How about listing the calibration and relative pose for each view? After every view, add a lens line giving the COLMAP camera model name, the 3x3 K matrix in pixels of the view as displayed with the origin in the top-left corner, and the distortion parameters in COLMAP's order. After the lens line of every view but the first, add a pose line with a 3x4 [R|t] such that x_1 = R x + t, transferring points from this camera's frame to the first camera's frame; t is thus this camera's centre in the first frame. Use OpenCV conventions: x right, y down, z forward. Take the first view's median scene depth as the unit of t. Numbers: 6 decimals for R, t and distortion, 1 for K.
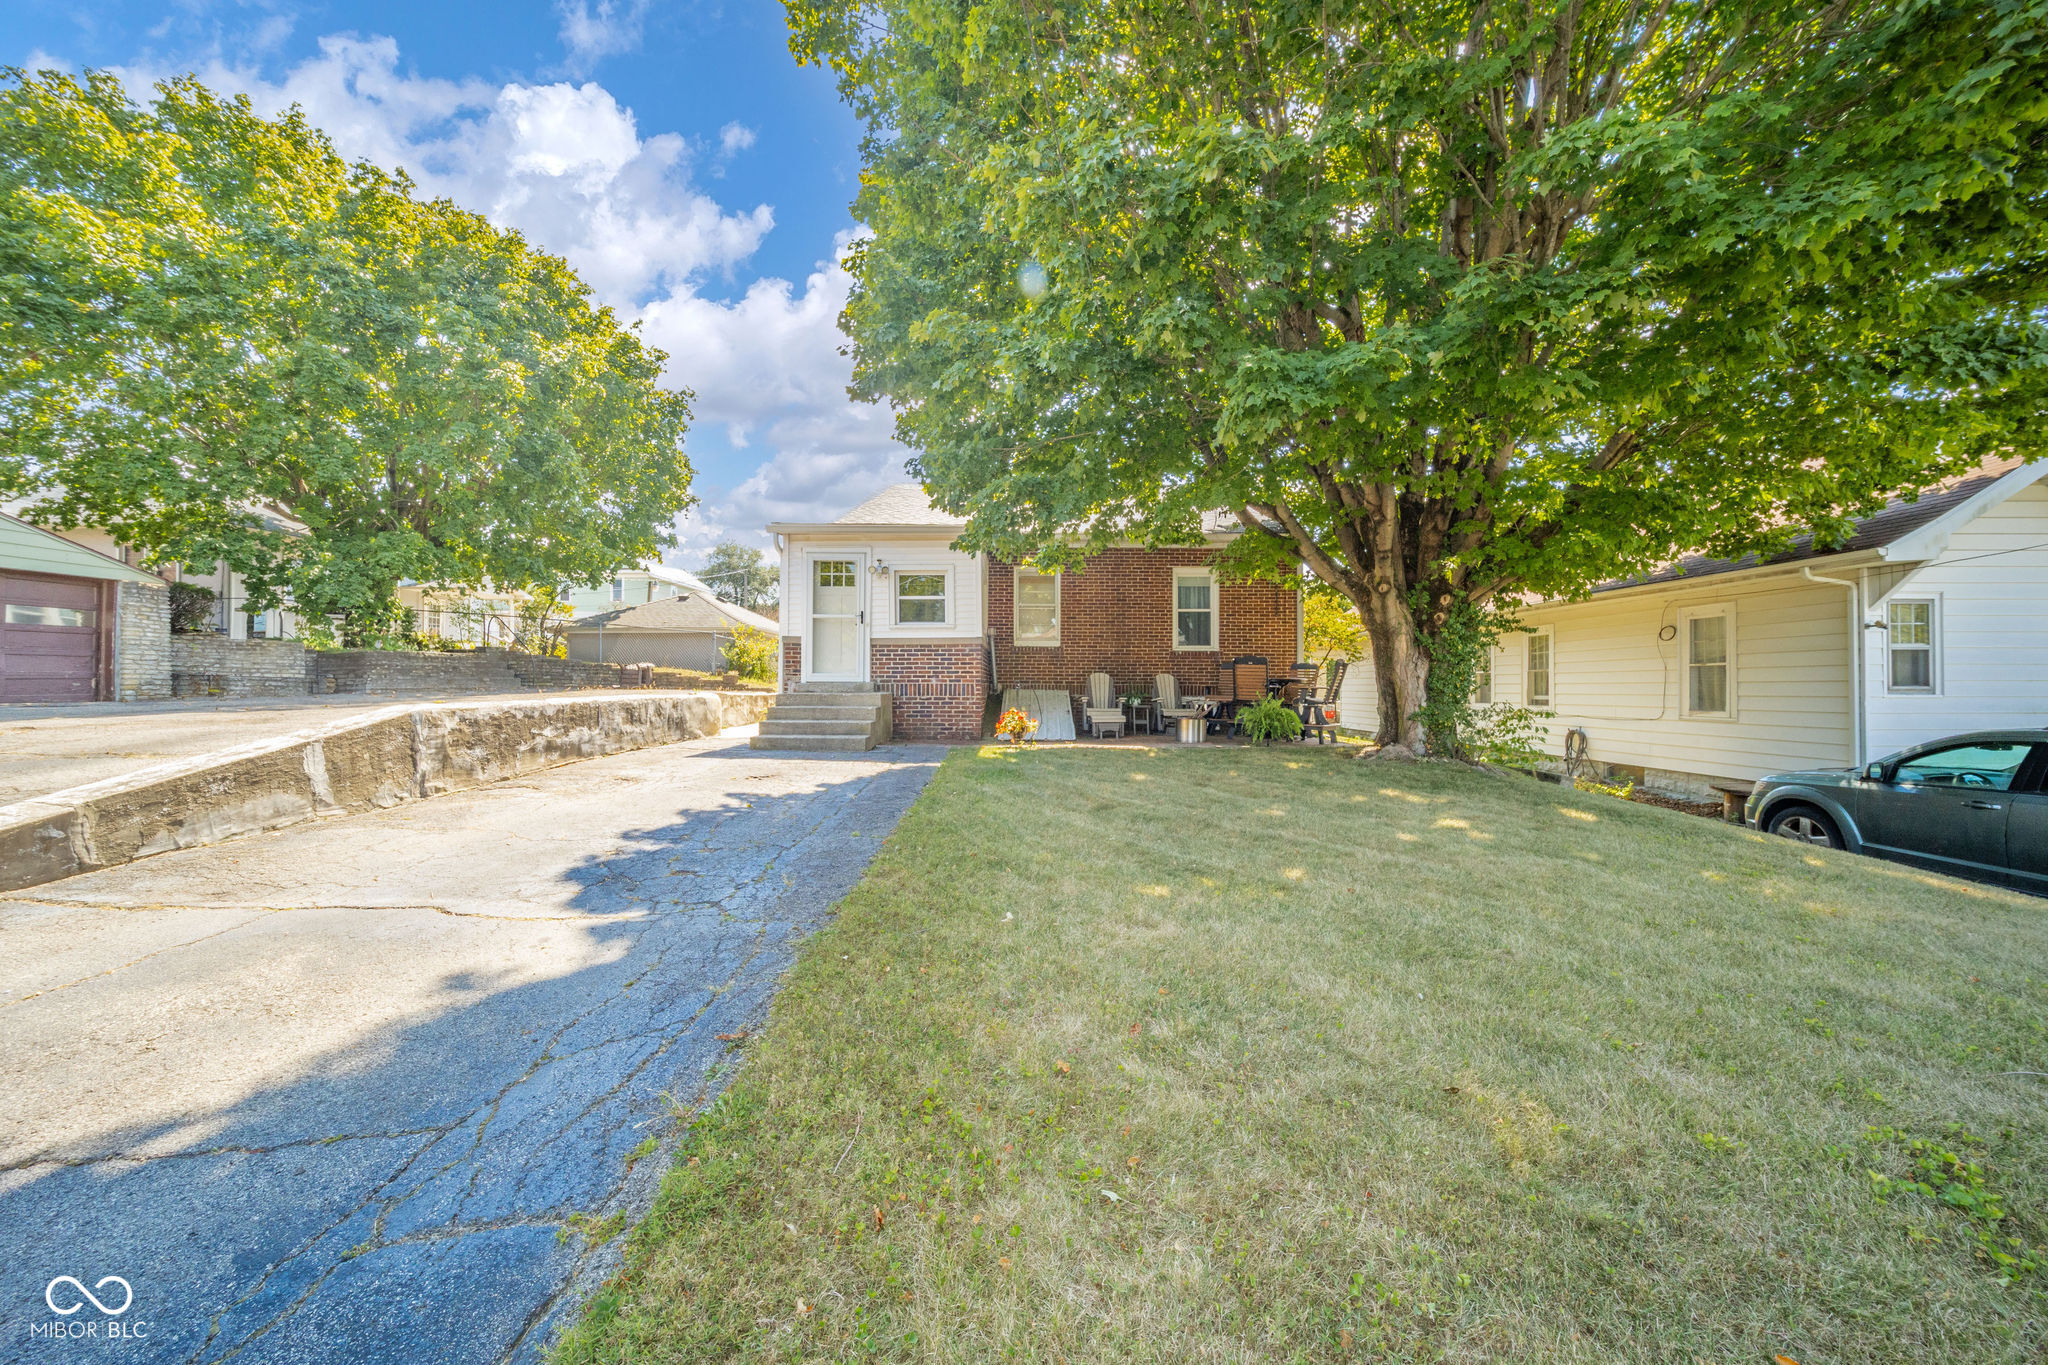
lens RADIAL K [[730.4, 0, 1032.4], [0, 730.4, 676.3], [0, 0, 1]] dist [0.000526, -0.000020]
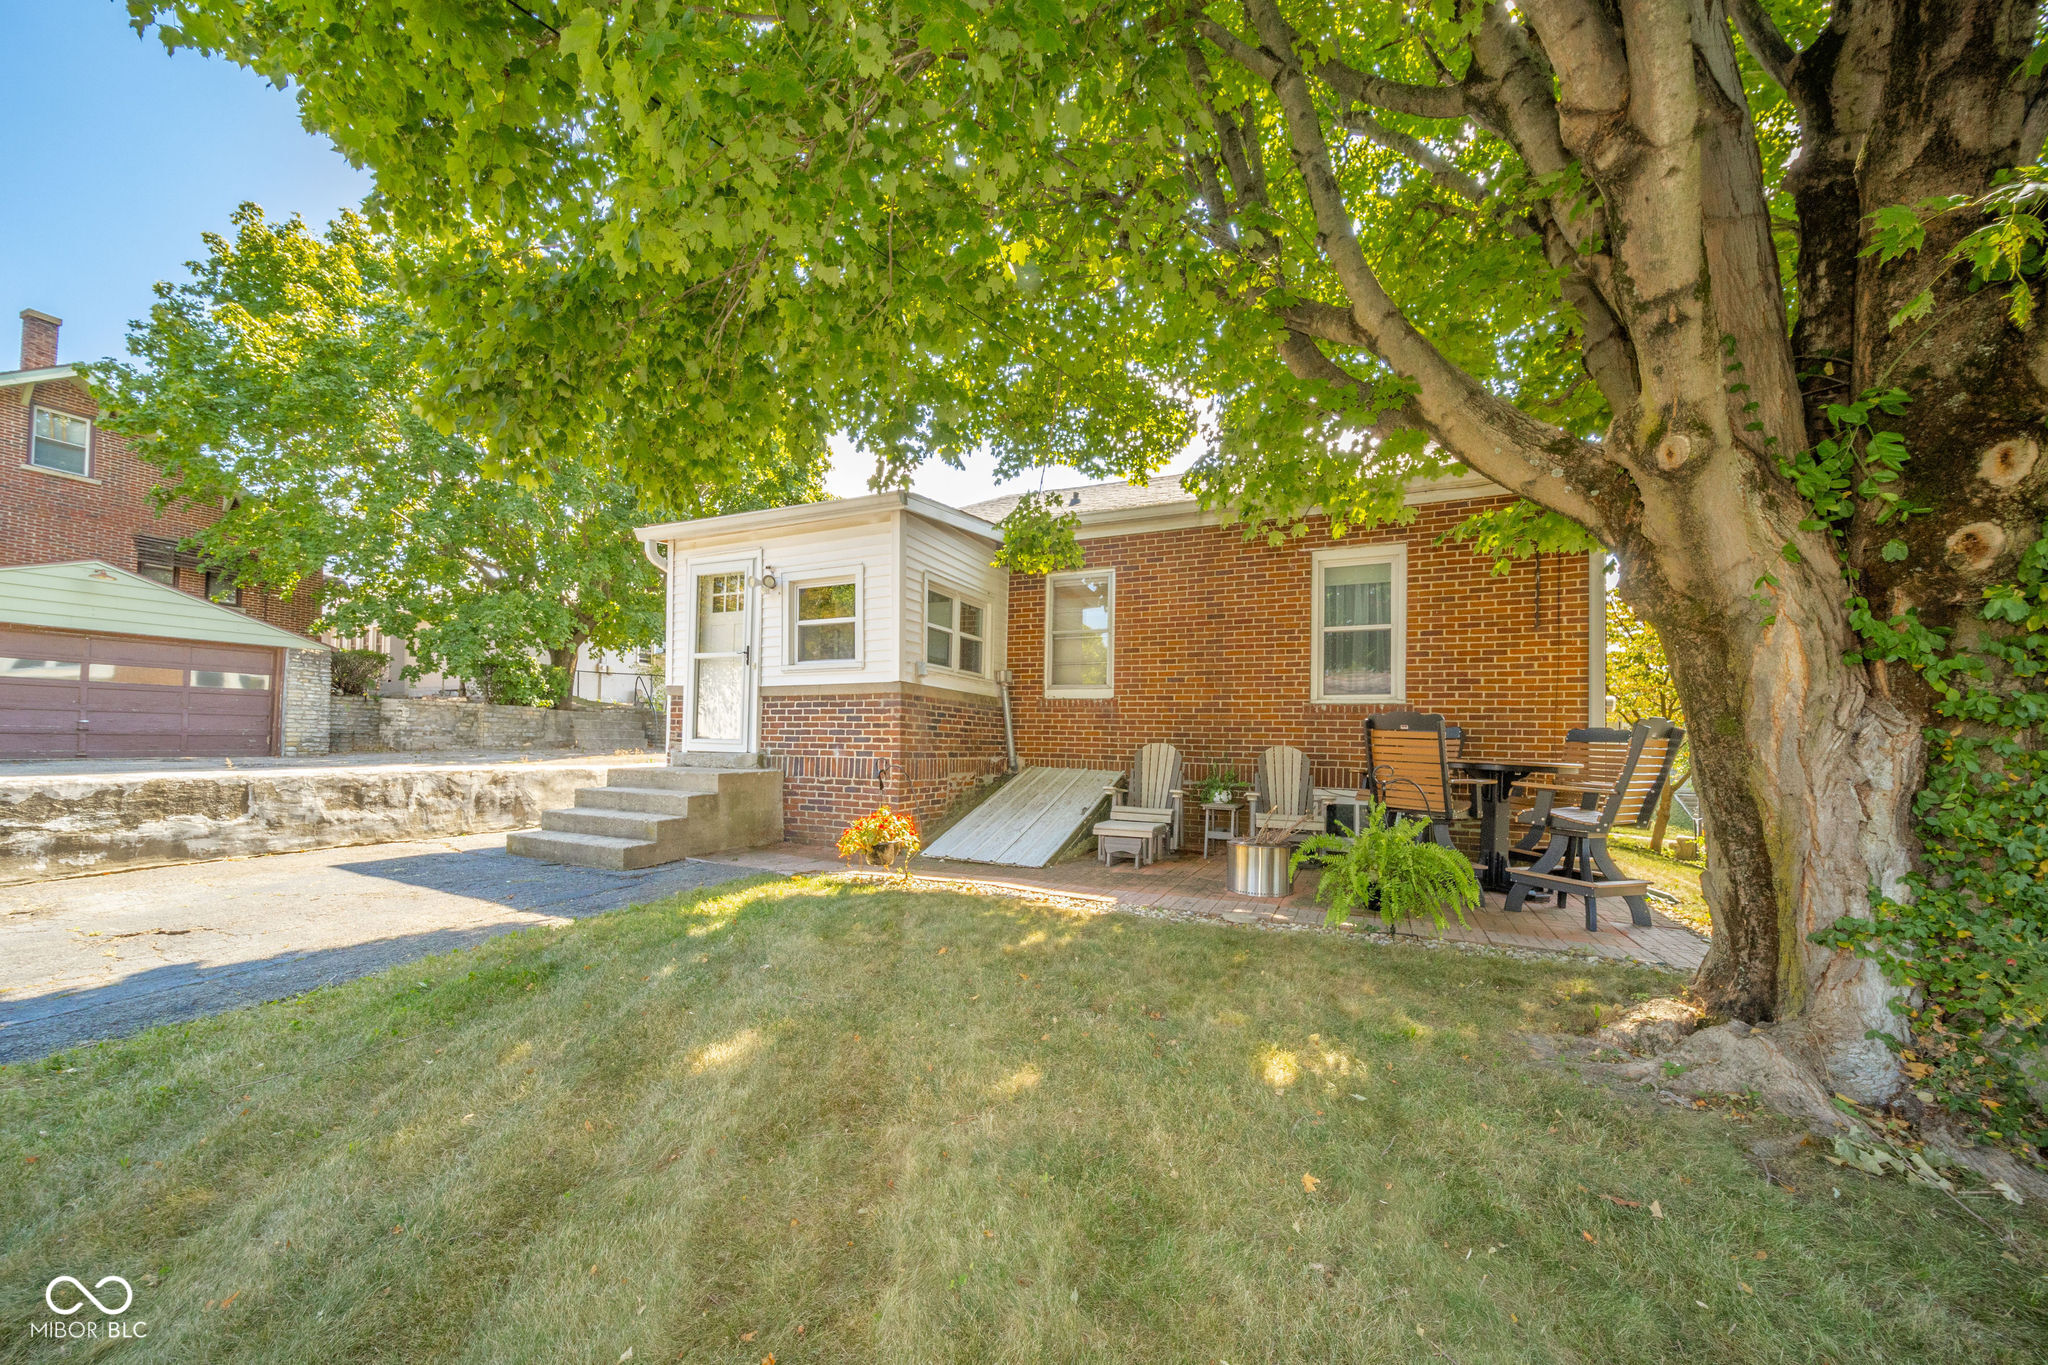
lens RADIAL K [[761.8, 0, 1022.9], [0, 761.8, 726.1], [0, 0, 1]] dist [-0.002291, -0.000277]
pose [[0.908348, 0.004556, -0.418189, 0.281537], [-0.011940, 0.999816, -0.015044, -0.009152], [0.418044, 0.018658, 0.908235, 0.480405]]
